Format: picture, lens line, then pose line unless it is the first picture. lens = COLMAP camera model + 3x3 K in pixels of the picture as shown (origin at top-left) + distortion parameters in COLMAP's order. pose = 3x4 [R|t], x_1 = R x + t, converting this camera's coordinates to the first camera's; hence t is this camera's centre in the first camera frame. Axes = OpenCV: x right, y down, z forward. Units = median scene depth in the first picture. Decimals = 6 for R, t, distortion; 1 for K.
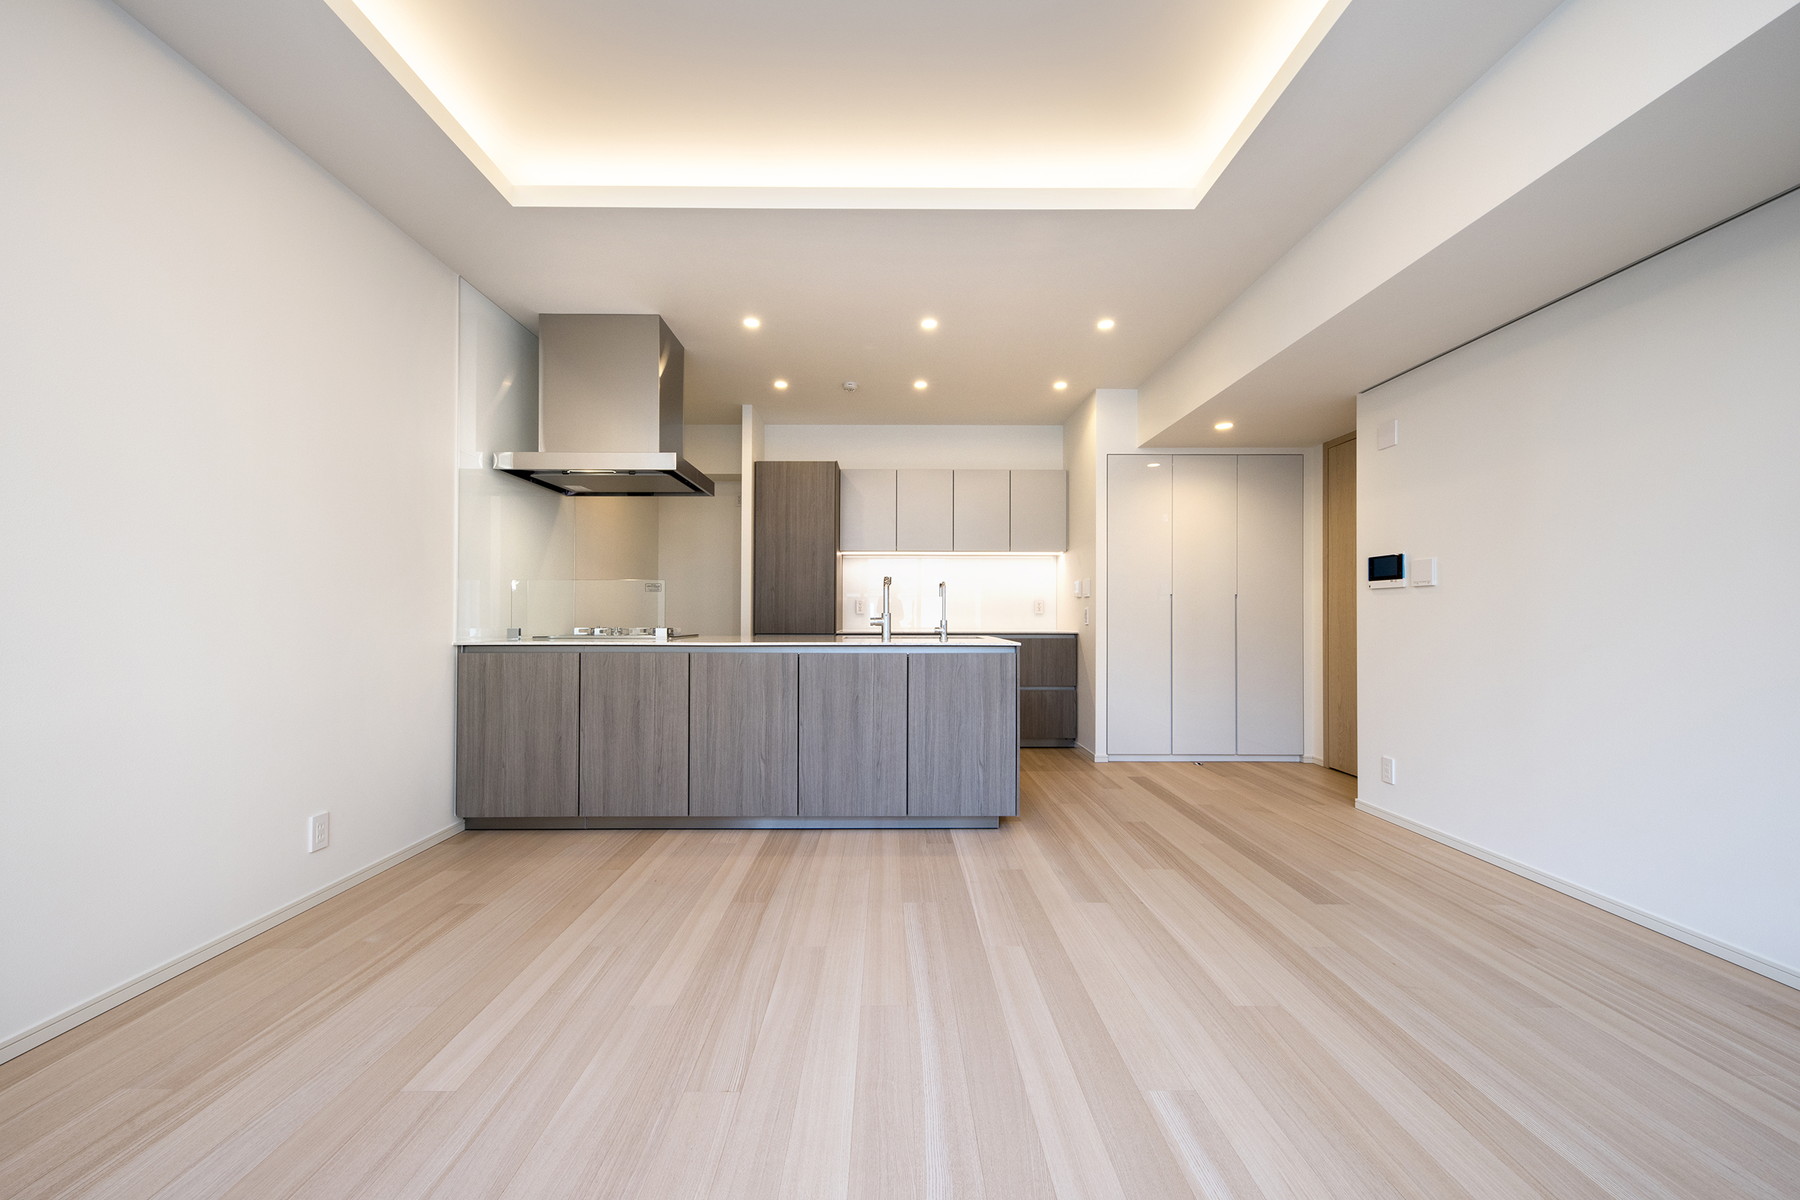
lens RADIAL K [[691.1, 0, 898.1], [0, 691.1, 610.3], [0, 0, 1]] dist [0.003611, 0.000087]
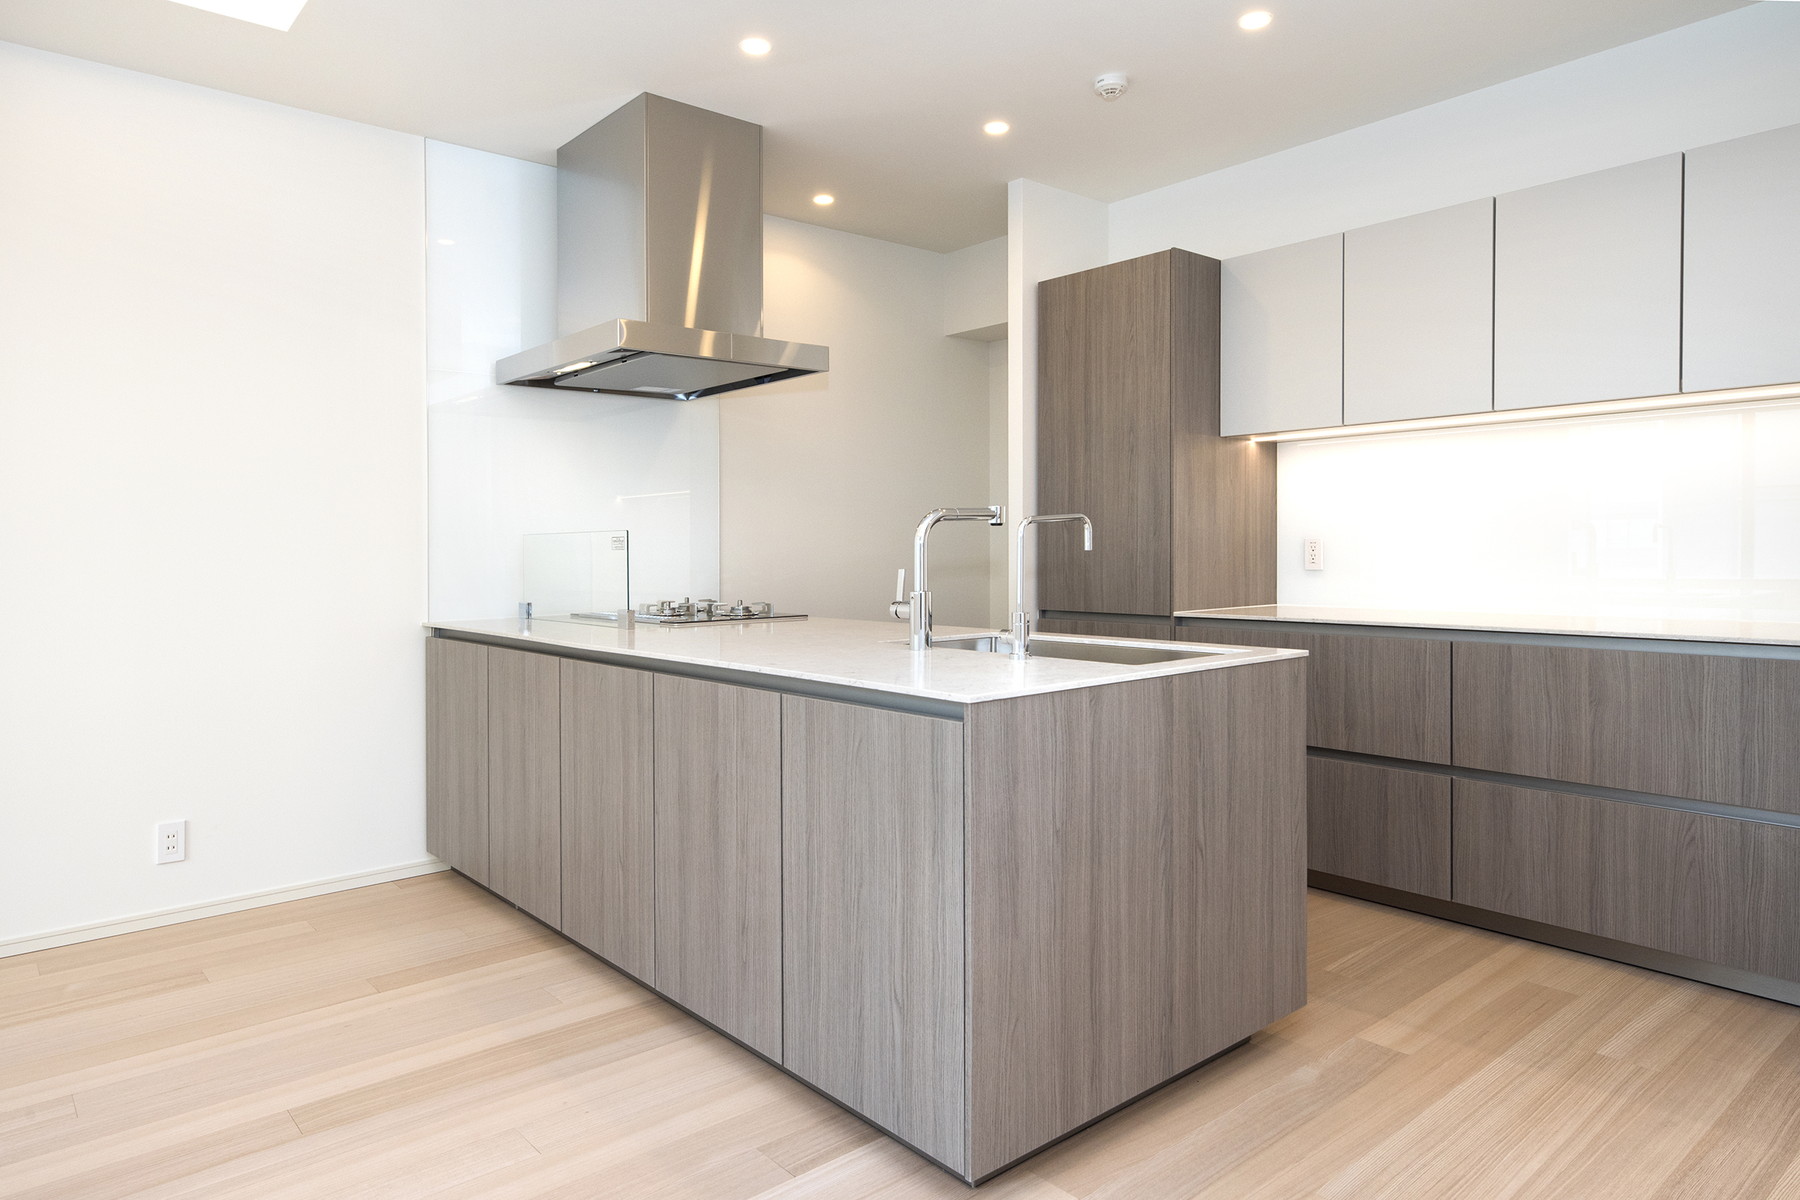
lens RADIAL K [[1071.5, 0, 921.8], [0, 1071.5, 562.3], [0, 0, 1]] dist [-0.003052, 0.002525]
pose [[0.626607, 0.000656, -0.779335, 0.598094], [0.020620, 0.999636, 0.017420, -0.030269], [0.779063, -0.026985, 0.626365, 0.655509]]
